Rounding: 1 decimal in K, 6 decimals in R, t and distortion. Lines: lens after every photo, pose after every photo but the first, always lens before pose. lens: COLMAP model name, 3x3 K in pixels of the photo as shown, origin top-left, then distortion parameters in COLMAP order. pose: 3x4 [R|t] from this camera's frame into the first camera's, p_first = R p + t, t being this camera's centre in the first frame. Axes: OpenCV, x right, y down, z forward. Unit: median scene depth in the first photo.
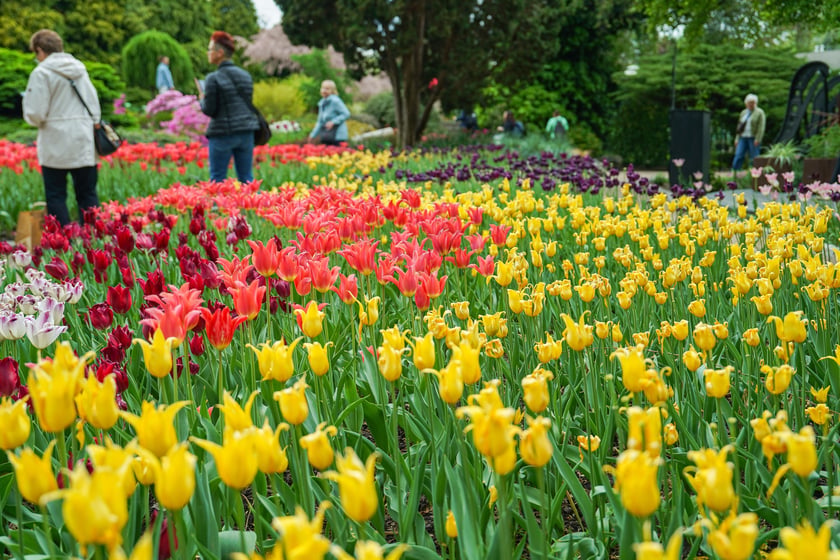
lens RADIAL K [[843.9, 0, 420.0], [0, 843.9, 280.0], [0, 0, 1]] dist [0.007939, 0.007718]
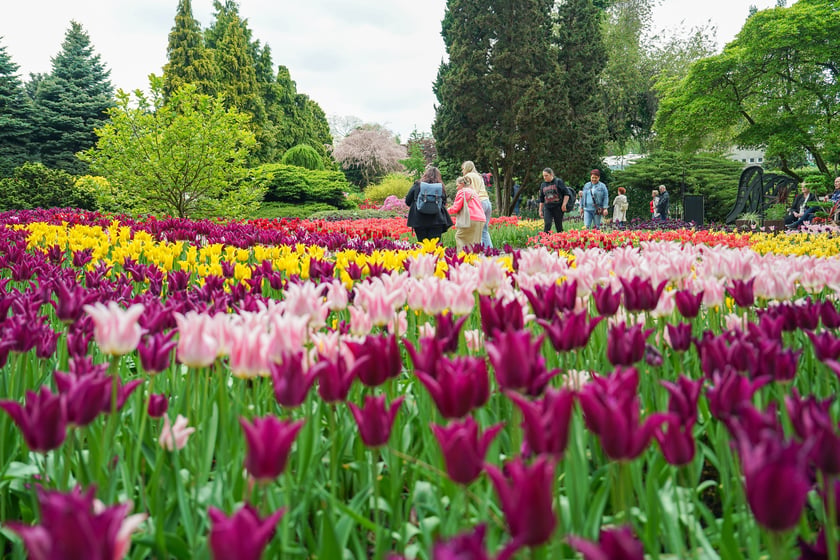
lens RADIAL K [[683.6, 0, 420.0], [0, 683.6, 280.0], [0, 0, 1]] dist [0.001449, 0.002628]
pose [[0.998870, -0.018292, 0.043857, -0.204285], [0.021211, 0.997525, -0.067037, 0.040949], [-0.042522, 0.067892, 0.996786, -0.260922]]
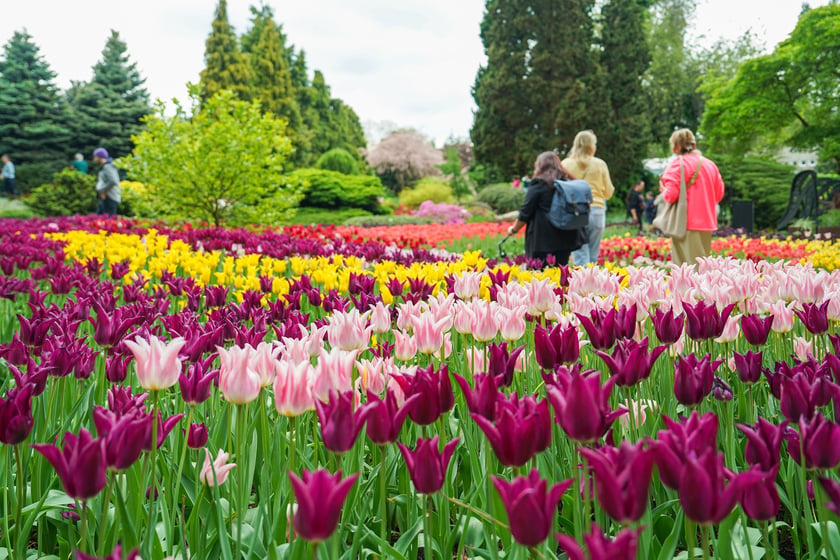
lens RADIAL K [[696.3, 0, 420.0], [0, 696.3, 280.0], [0, 0, 1]] dist [0.002979, 0.006971]
pose [[0.999893, -0.013246, -0.006171, -0.205760], [0.012737, 0.997014, -0.076169, 0.038646], [0.007162, 0.076082, 0.997076, -0.258471]]
